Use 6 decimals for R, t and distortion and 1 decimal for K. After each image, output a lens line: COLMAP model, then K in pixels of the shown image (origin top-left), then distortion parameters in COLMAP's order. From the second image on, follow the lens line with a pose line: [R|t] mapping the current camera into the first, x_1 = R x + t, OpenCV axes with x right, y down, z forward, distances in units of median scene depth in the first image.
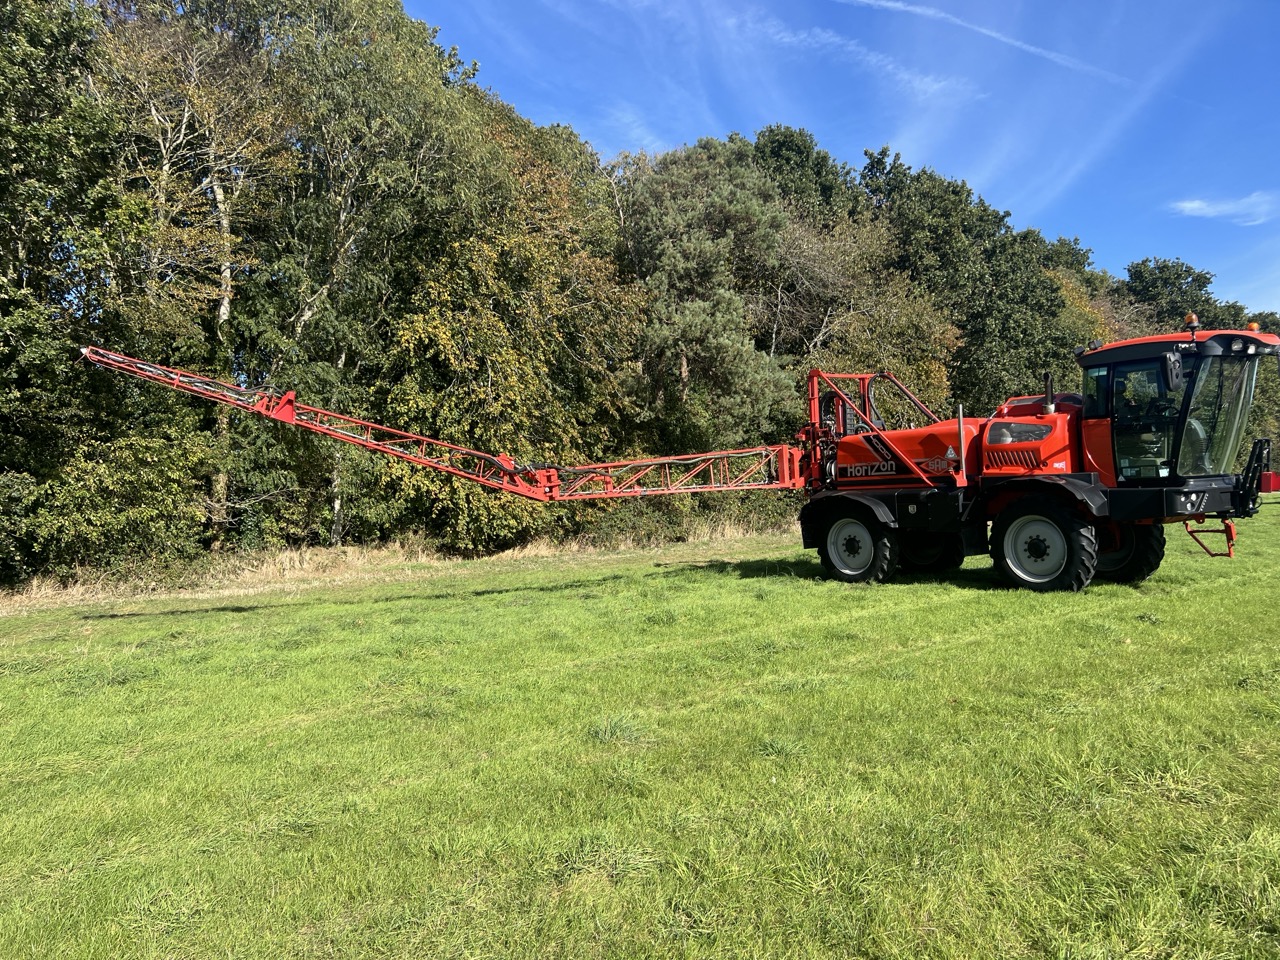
lens RADIAL K [[966.7, 0, 626.9], [0, 966.7, 481.1], [0, 0, 1]] dist [0.055278, -0.064054]
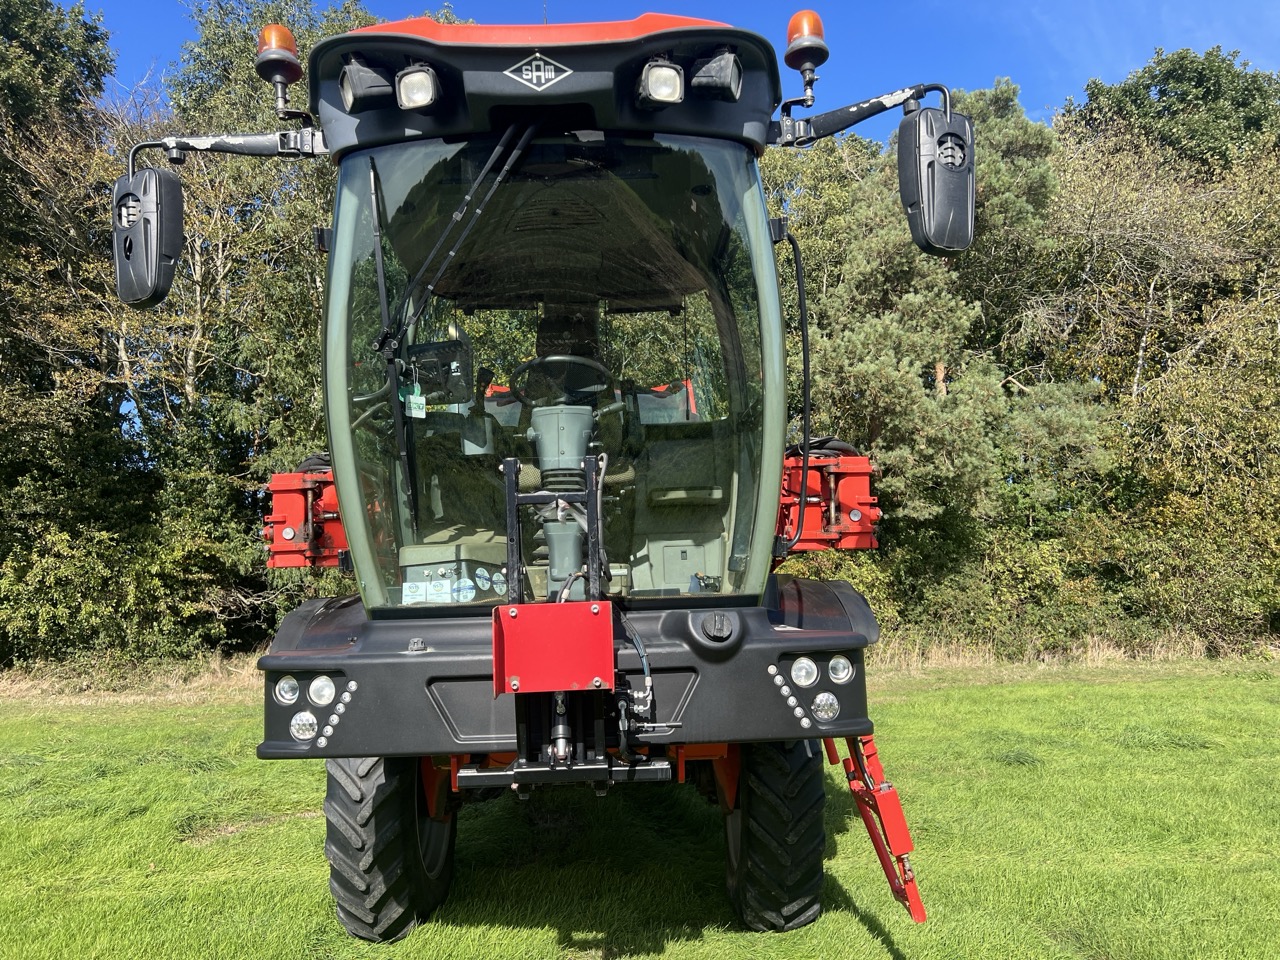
lens RADIAL K [[968.2, 0, 630.8], [0, 968.2, 481.3], [0, 0, 1]] dist [0.008140, -0.000788]
pose [[0.804132, -0.049388, -0.592396, 0.628985], [-0.002210, 0.996288, -0.086060, -0.013877], [0.594447, 0.070513, 0.801037, 0.651135]]
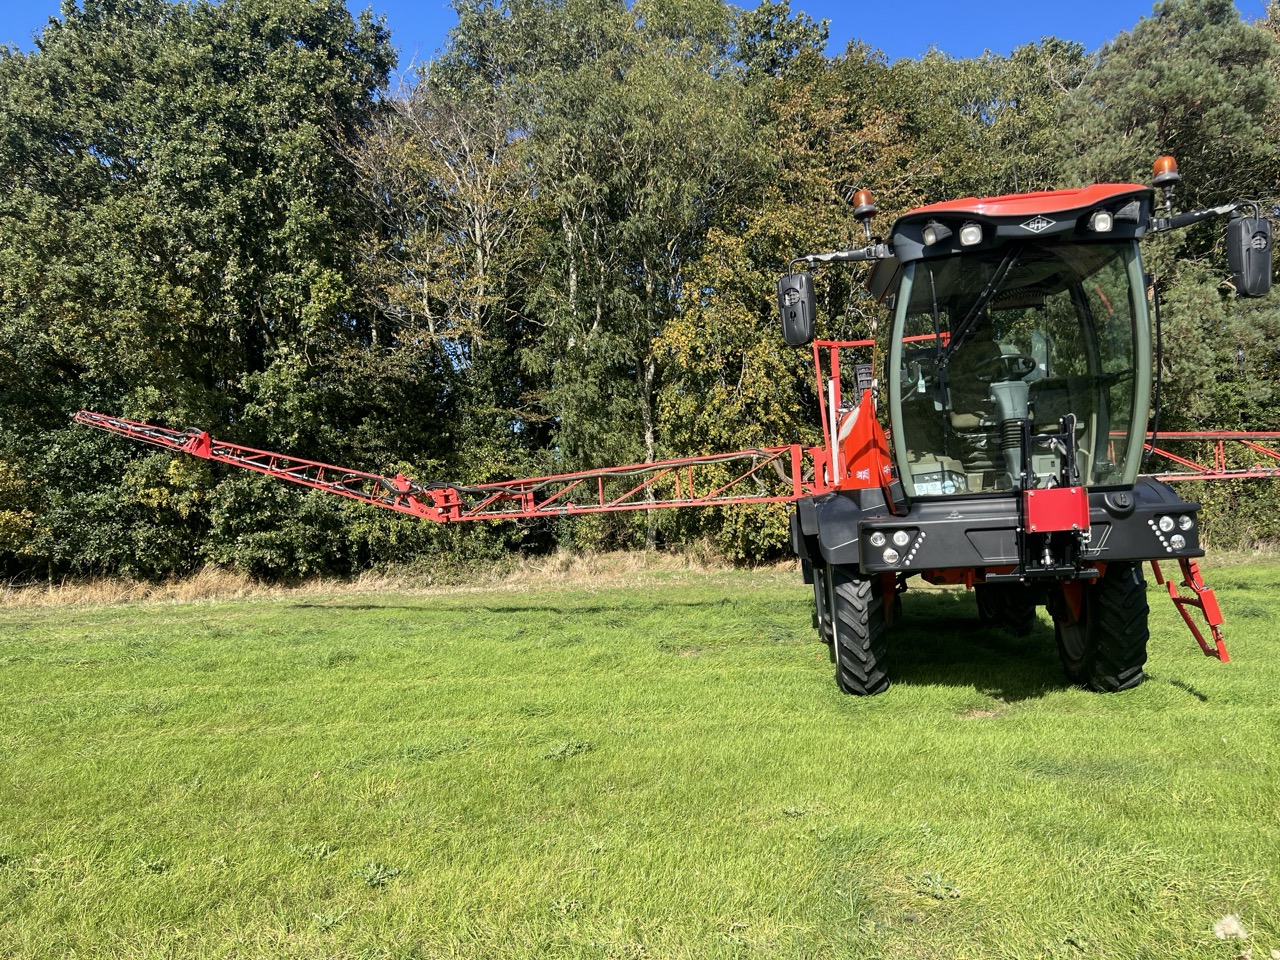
lens RADIAL K [[962.4, 0, 636.6], [0, 962.4, 487.4], [0, 0, 1]] dist [0.053404, -0.066629]
pose [[0.702988, -0.013868, -0.711066, 0.661600], [0.029451, 0.999520, 0.009623, -0.015651], [0.710592, -0.027706, 0.703059, 0.419884]]
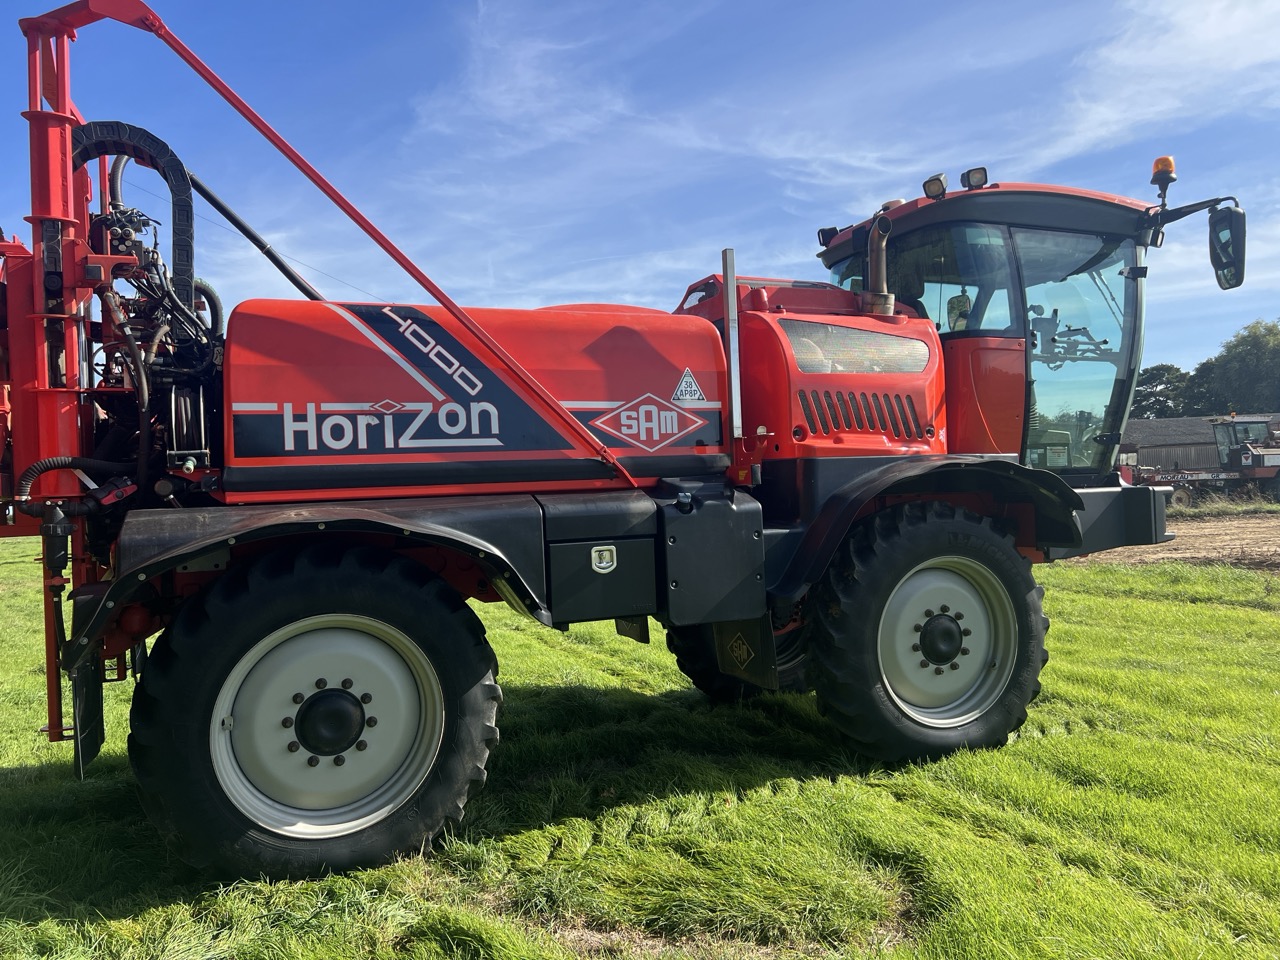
lens RADIAL K [[964.7, 0, 638.8], [0, 964.7, 466.0], [0, 0, 1]] dist [0.073432, -0.101428]
pose [[0.253944, 0.045595, 0.966144, 0.001933], [0.012936, 0.998639, -0.050529, 0.014245], [-0.967132, 0.025329, 0.253009, 0.882340]]
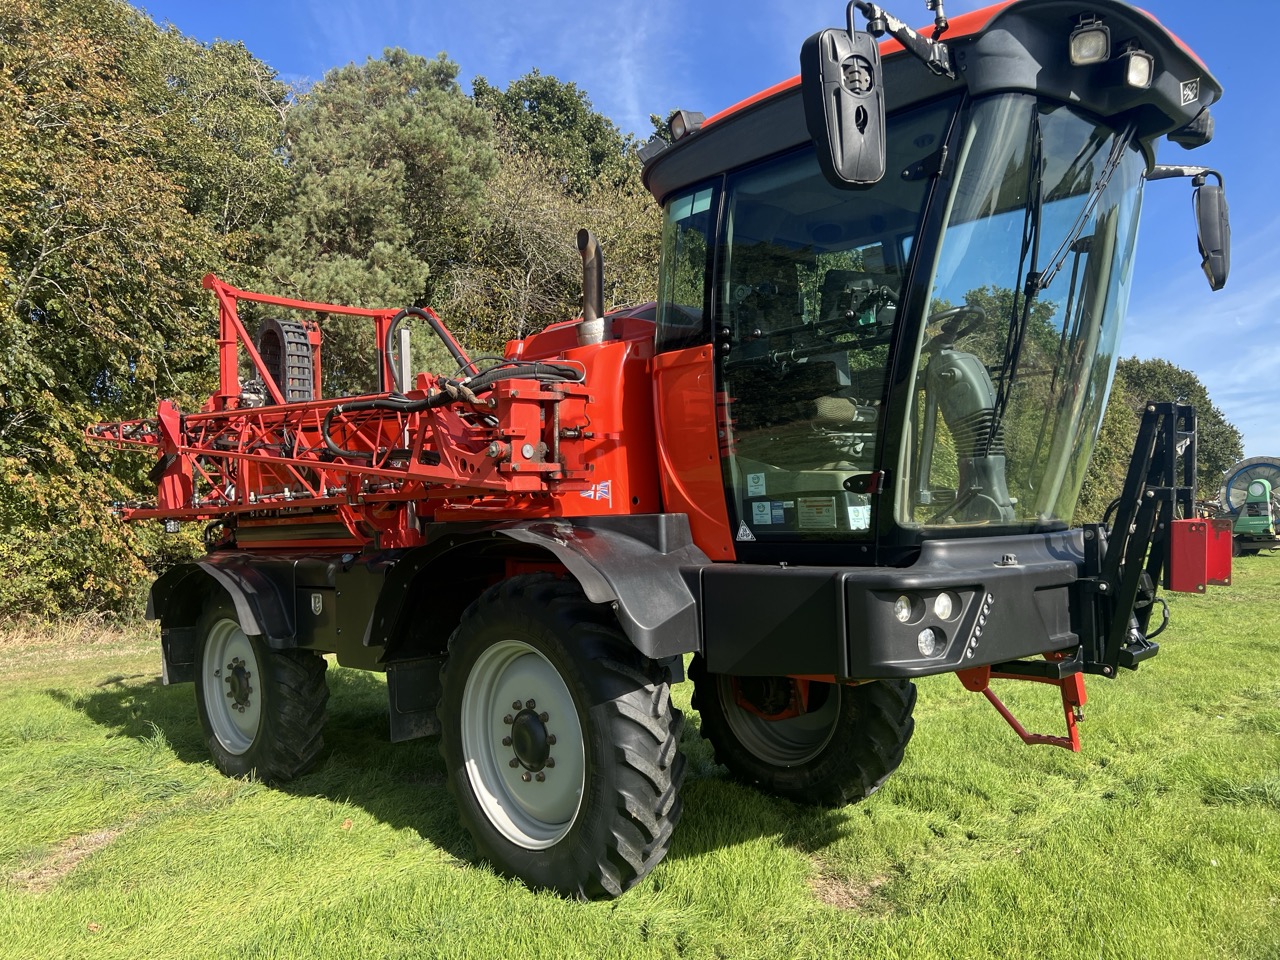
lens RADIAL K [[966.7, 0, 626.9], [0, 966.7, 481.1], [0, 0, 1]] dist [0.055278, -0.064054]
pose [[0.992664, 0.016273, 0.119805, 0.357887], [-0.011126, 0.998991, -0.043504, -0.004602], [-0.120393, 0.041851, 0.991844, 0.576644]]
